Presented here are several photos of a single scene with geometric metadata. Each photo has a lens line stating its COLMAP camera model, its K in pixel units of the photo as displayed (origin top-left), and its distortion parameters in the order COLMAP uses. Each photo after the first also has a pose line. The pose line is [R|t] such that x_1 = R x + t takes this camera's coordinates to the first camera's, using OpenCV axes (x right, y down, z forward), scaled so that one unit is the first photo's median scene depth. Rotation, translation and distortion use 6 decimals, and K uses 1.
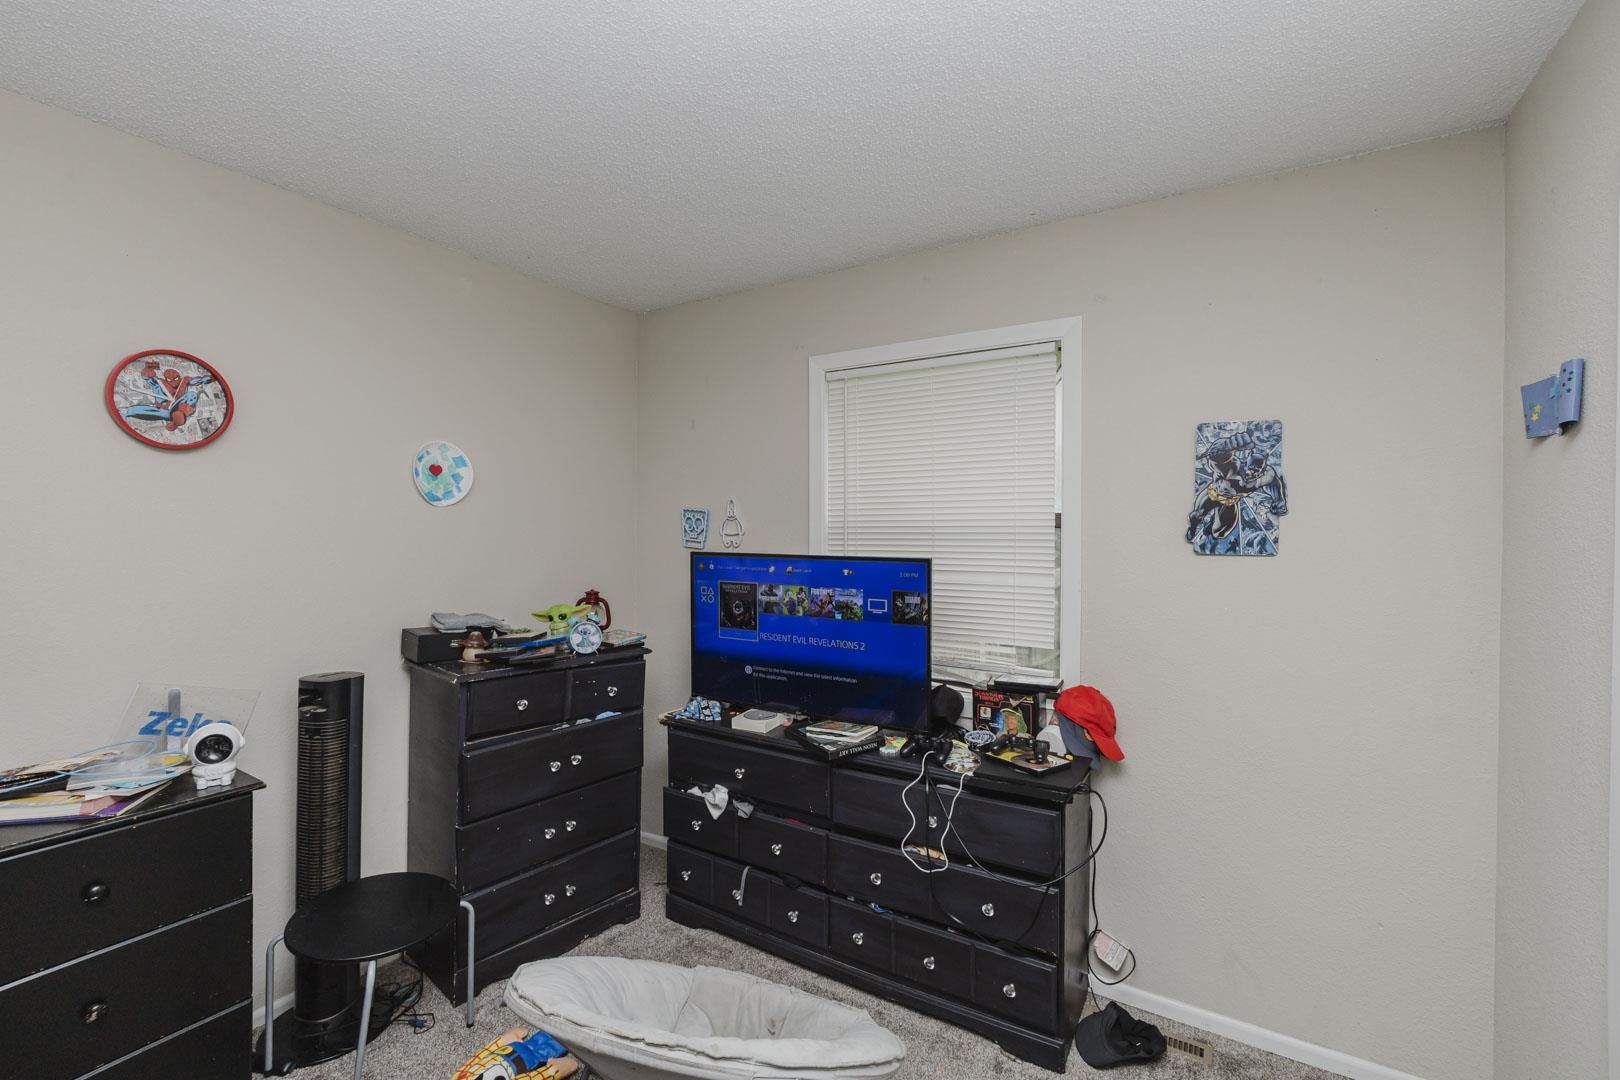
lens RADIAL K [[686.6, 0, 815.4], [0, 686.6, 536.4], [0, 0, 1]] dist [-0.000029, -0.000162]
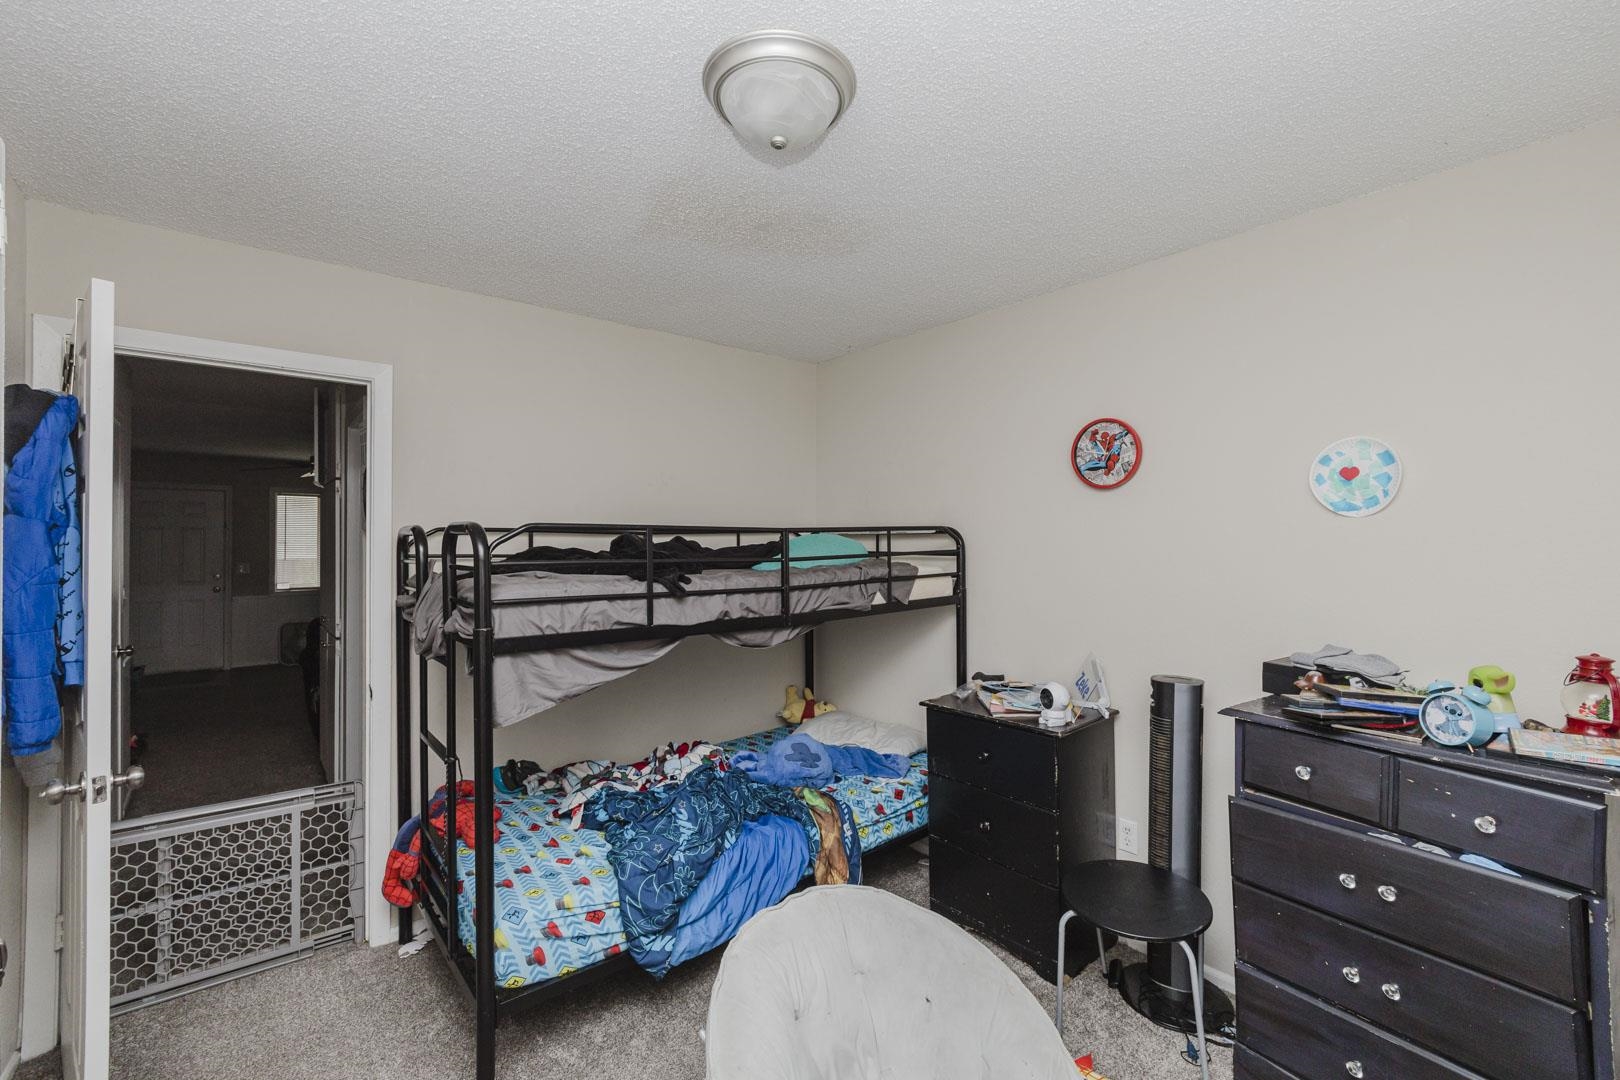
lens RADIAL K [[686.6, 0, 815.4], [0, 686.6, 536.4], [0, 0, 1]] dist [-0.000029, -0.000162]
pose [[-0.289361, -0.009289, -0.957175, 0.535665], [-0.000208, 0.999953, -0.009642, -0.015825], [0.957220, -0.002591, -0.289349, 0.790720]]
